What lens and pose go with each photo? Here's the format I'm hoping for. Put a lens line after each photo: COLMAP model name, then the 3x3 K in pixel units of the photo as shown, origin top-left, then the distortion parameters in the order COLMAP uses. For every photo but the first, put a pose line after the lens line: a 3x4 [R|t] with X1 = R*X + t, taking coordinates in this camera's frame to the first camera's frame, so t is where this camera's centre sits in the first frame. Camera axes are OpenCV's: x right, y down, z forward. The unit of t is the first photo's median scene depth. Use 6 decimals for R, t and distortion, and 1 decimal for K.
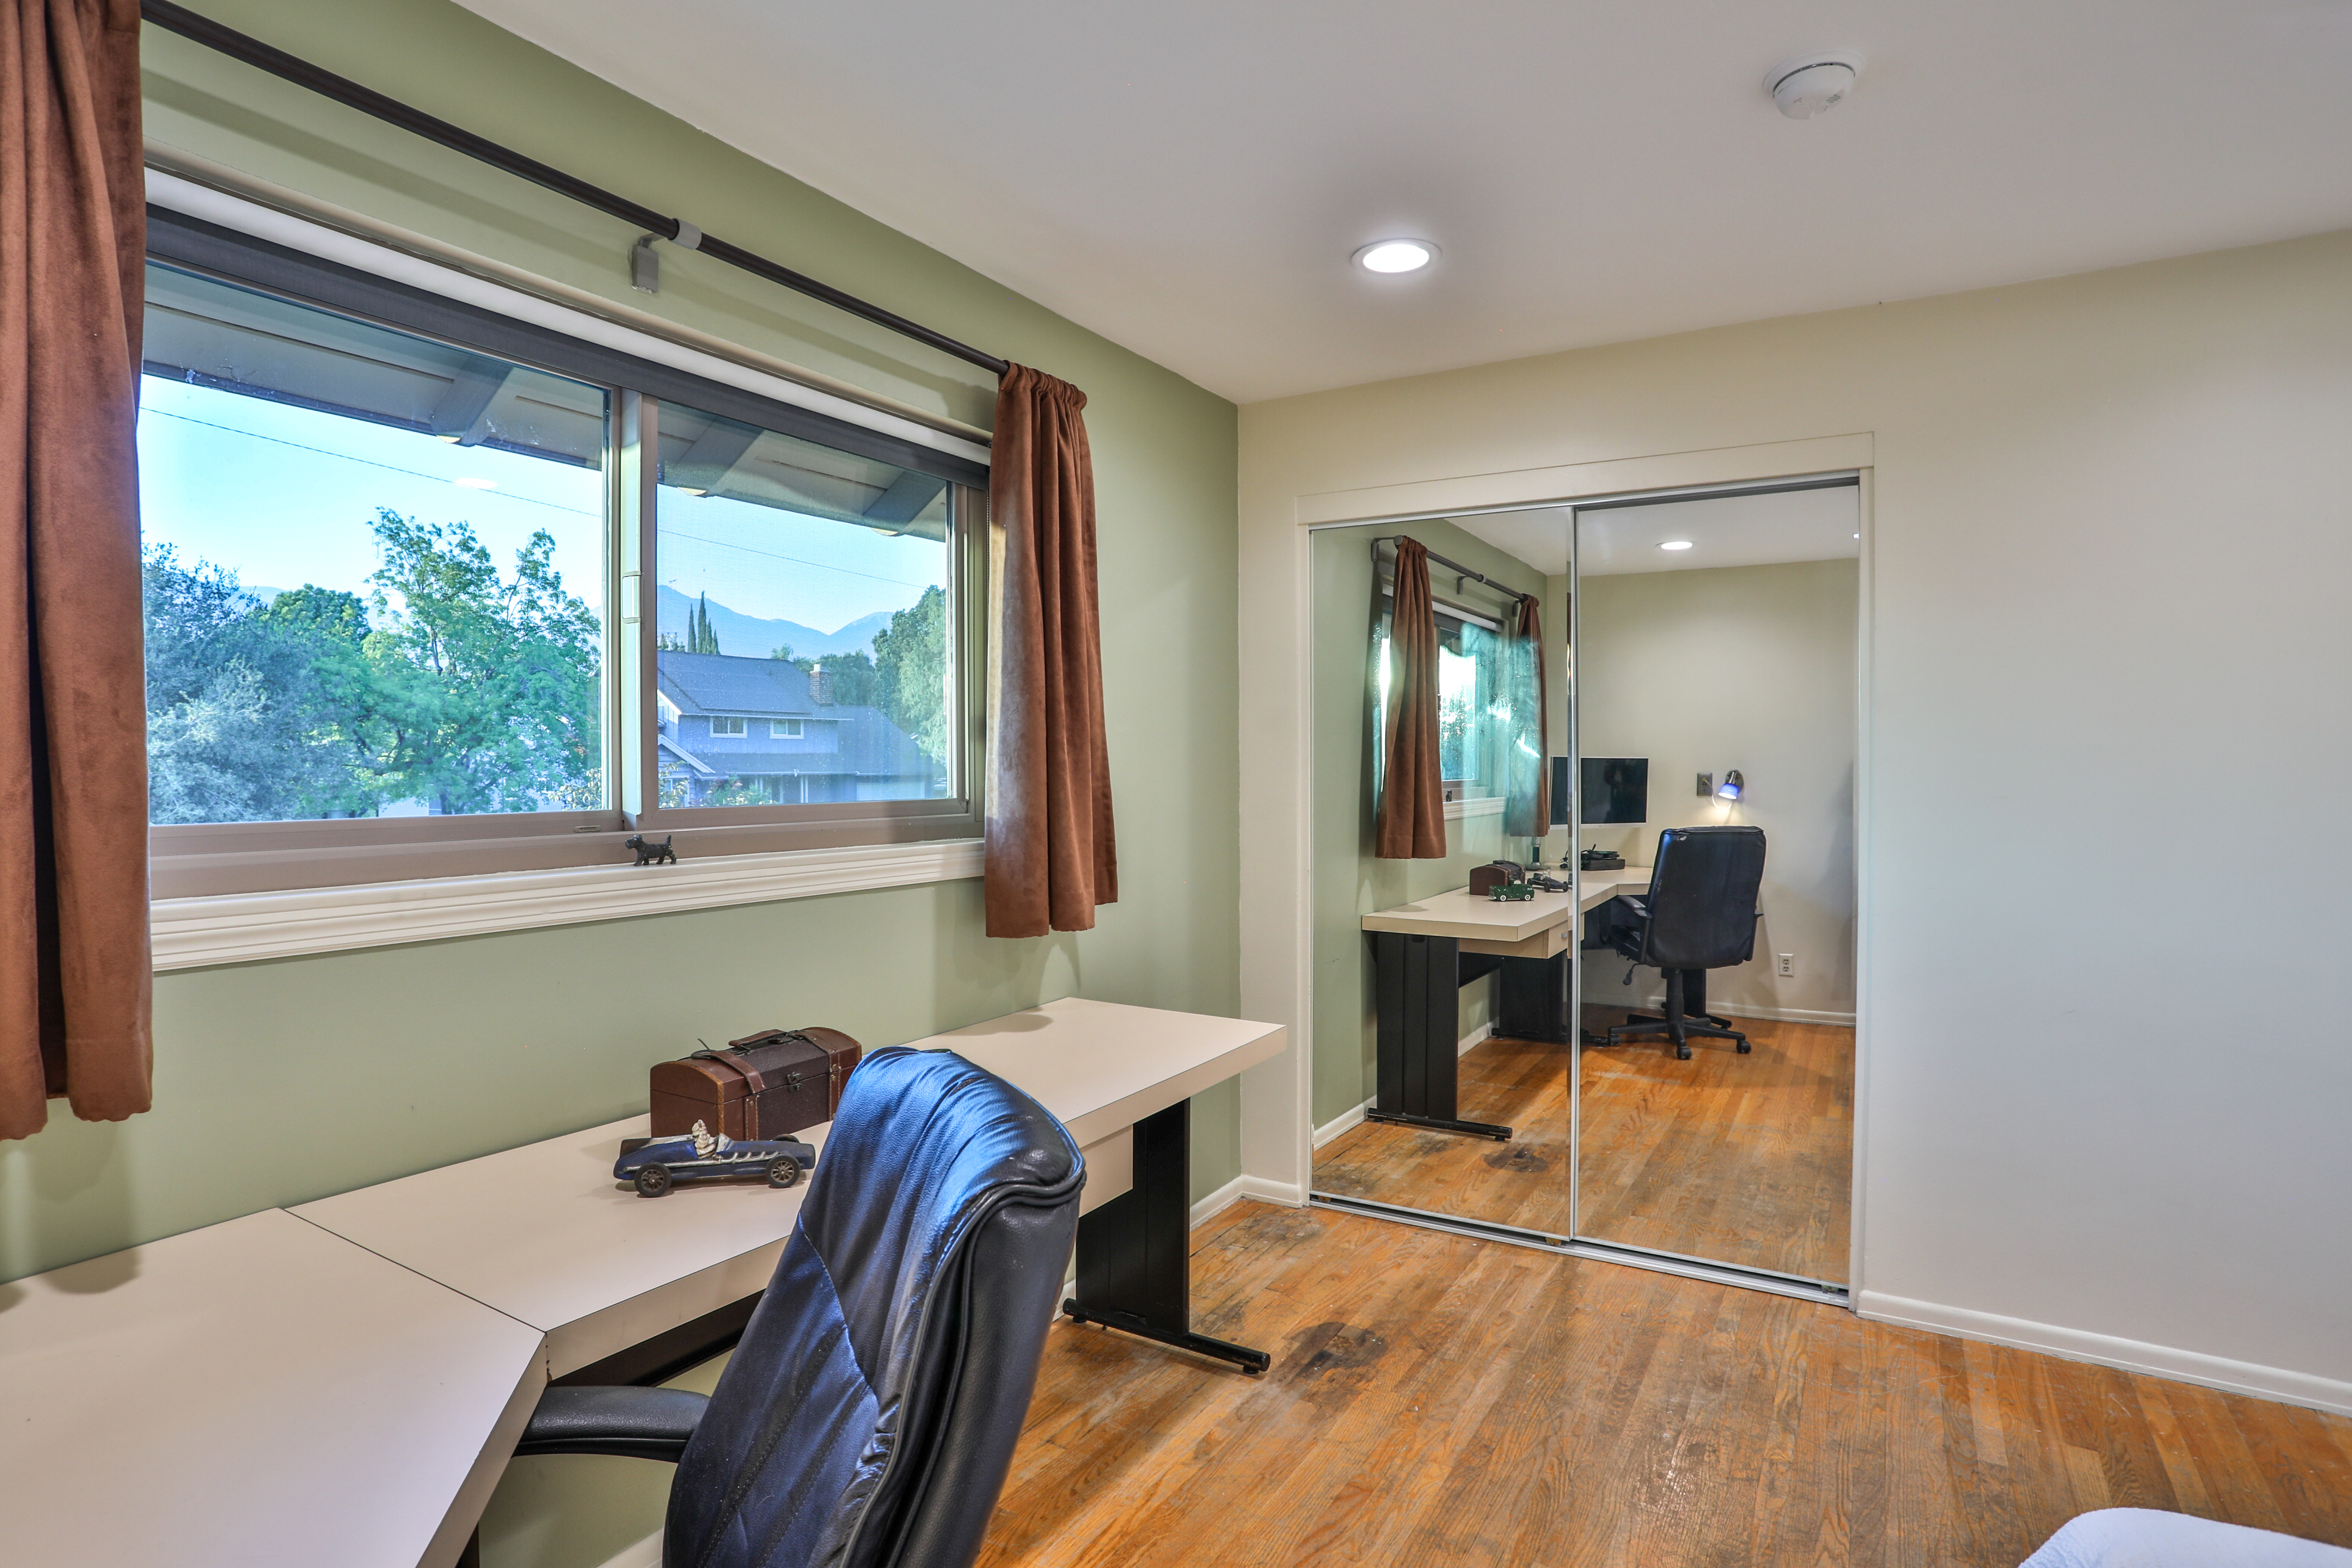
lens RADIAL K [[1208.2, 0, 1167.2], [0, 1208.2, 783.4], [0, 0, 1]] dist [-0.087026, 0.042046]
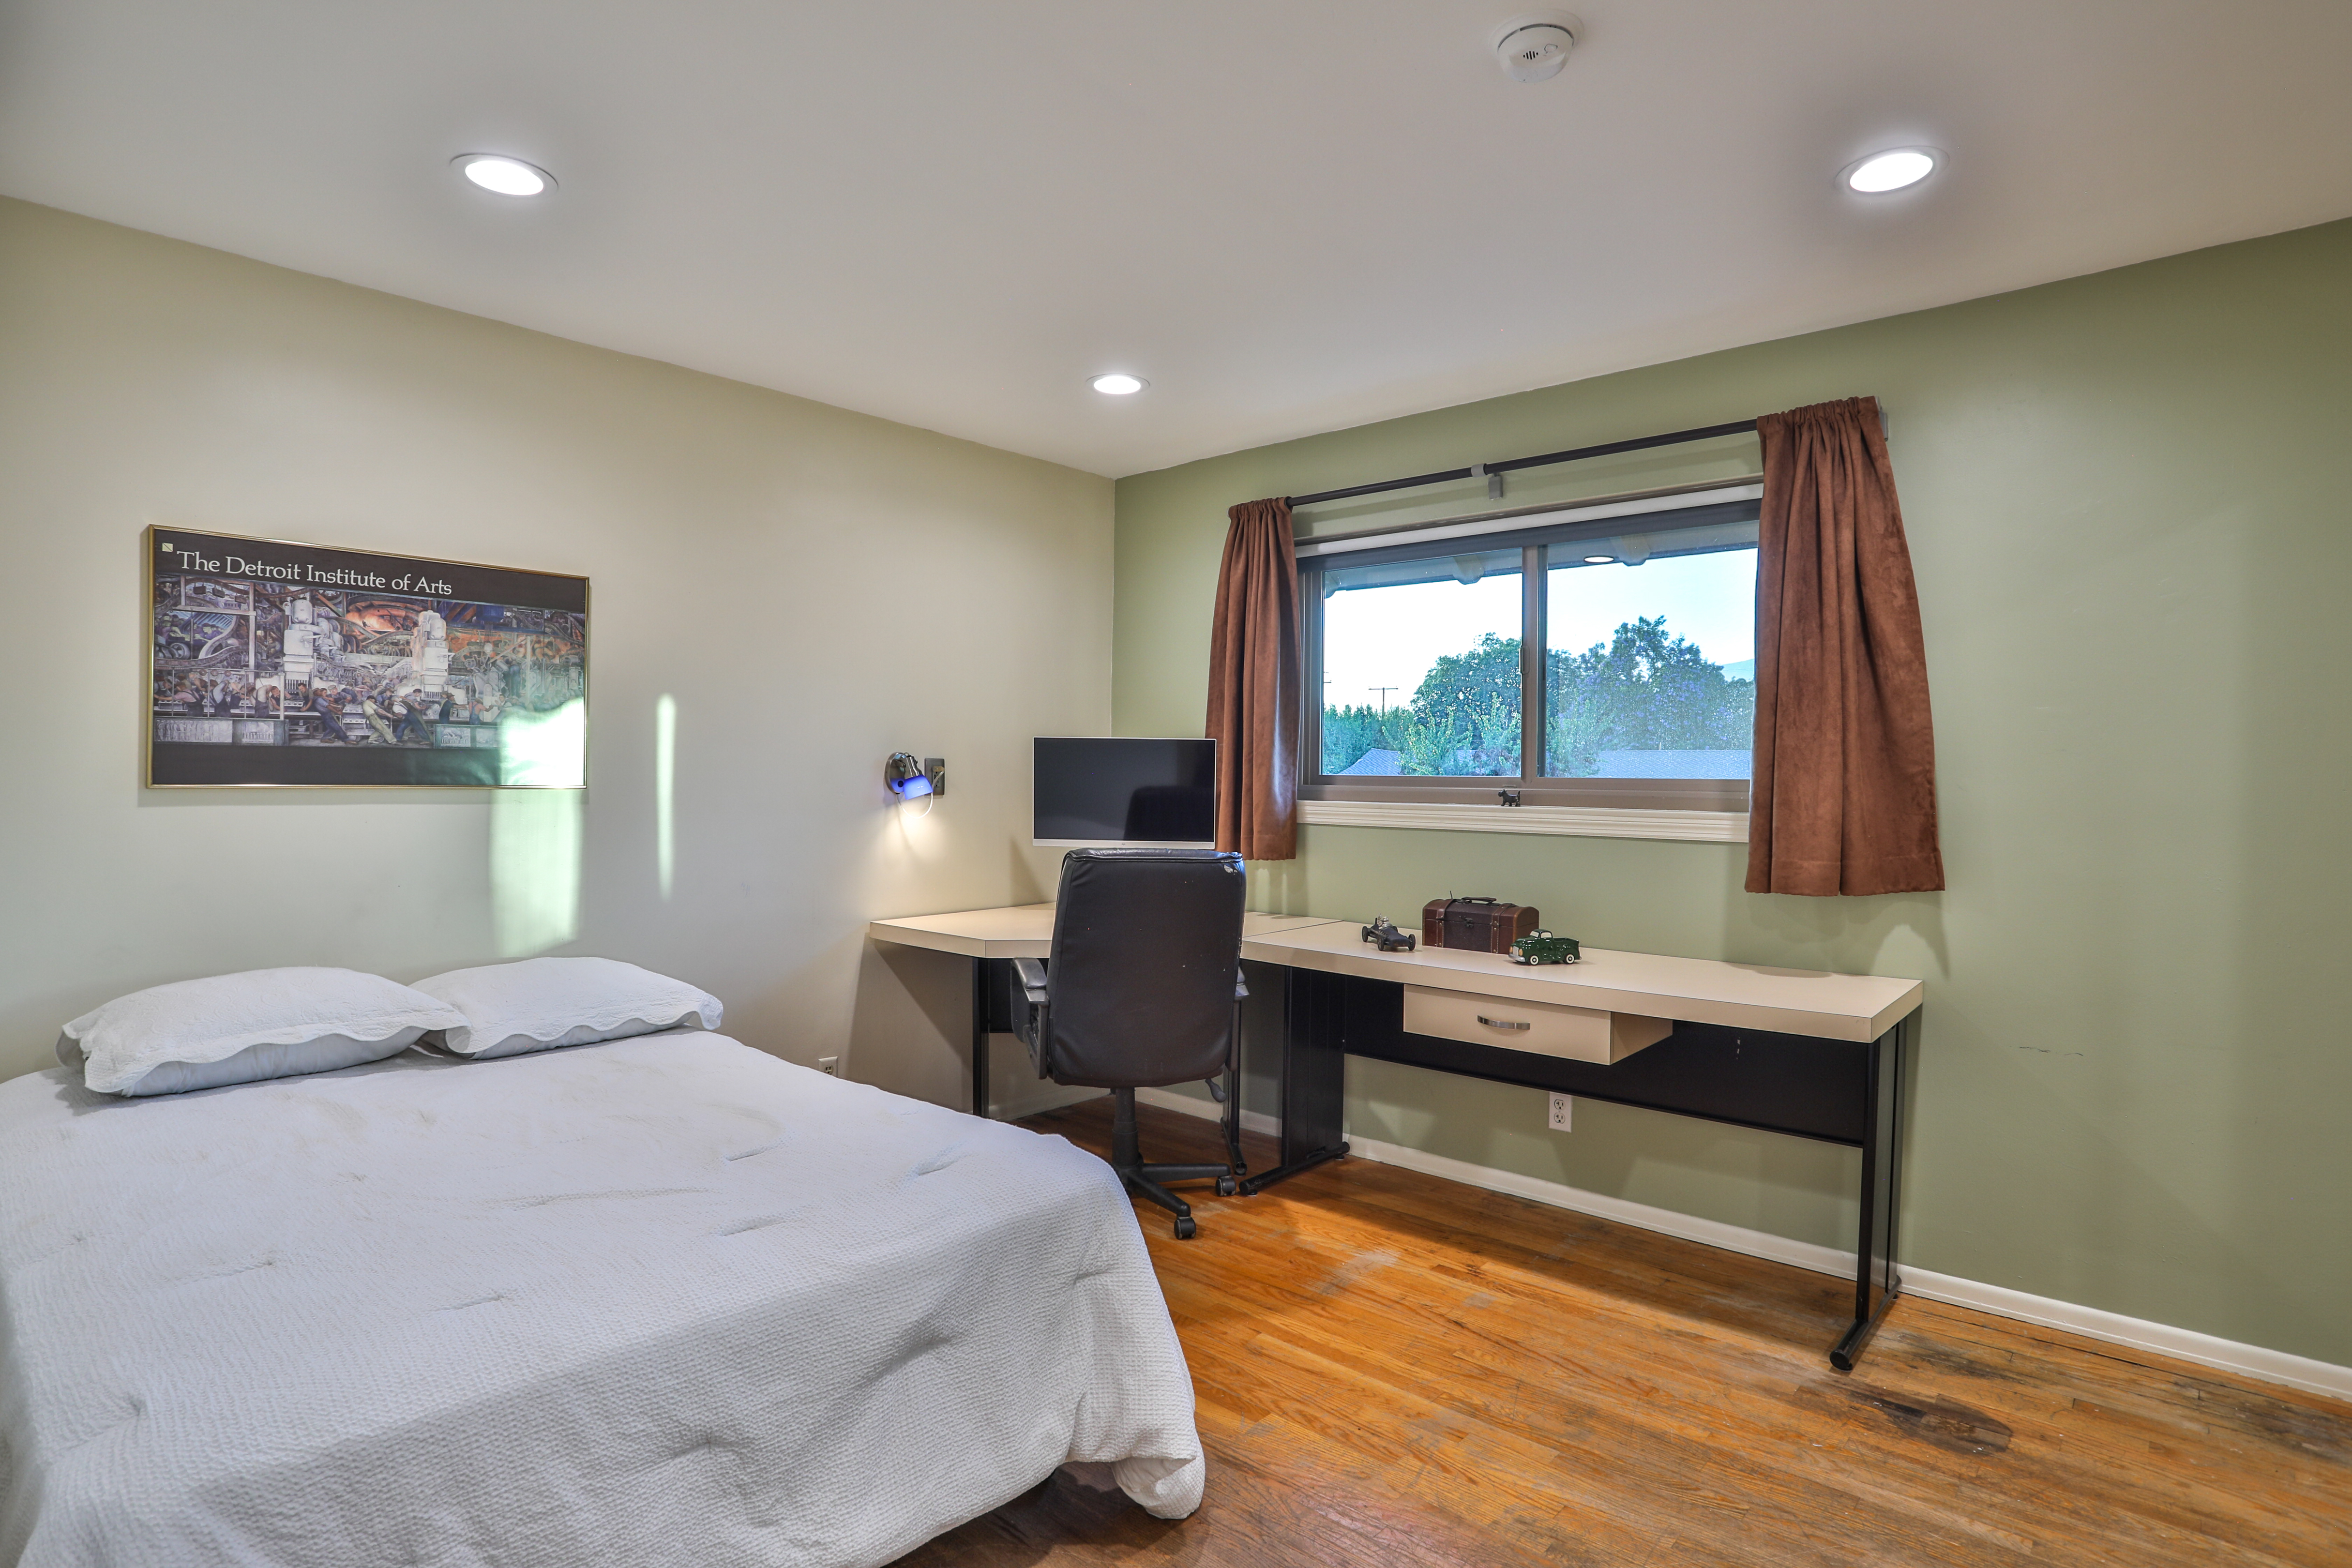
lens RADIAL K [[1209.8, 0, 1169.8], [0, 1209.8, 780.5], [0, 0, 1]] dist [-0.074290, 0.034662]
pose [[-0.189371, 0.001913, -0.981904, 1.167929], [-0.025552, 0.999650, 0.006876, 0.022371], [0.981573, 0.026392, -0.189256, 0.652306]]
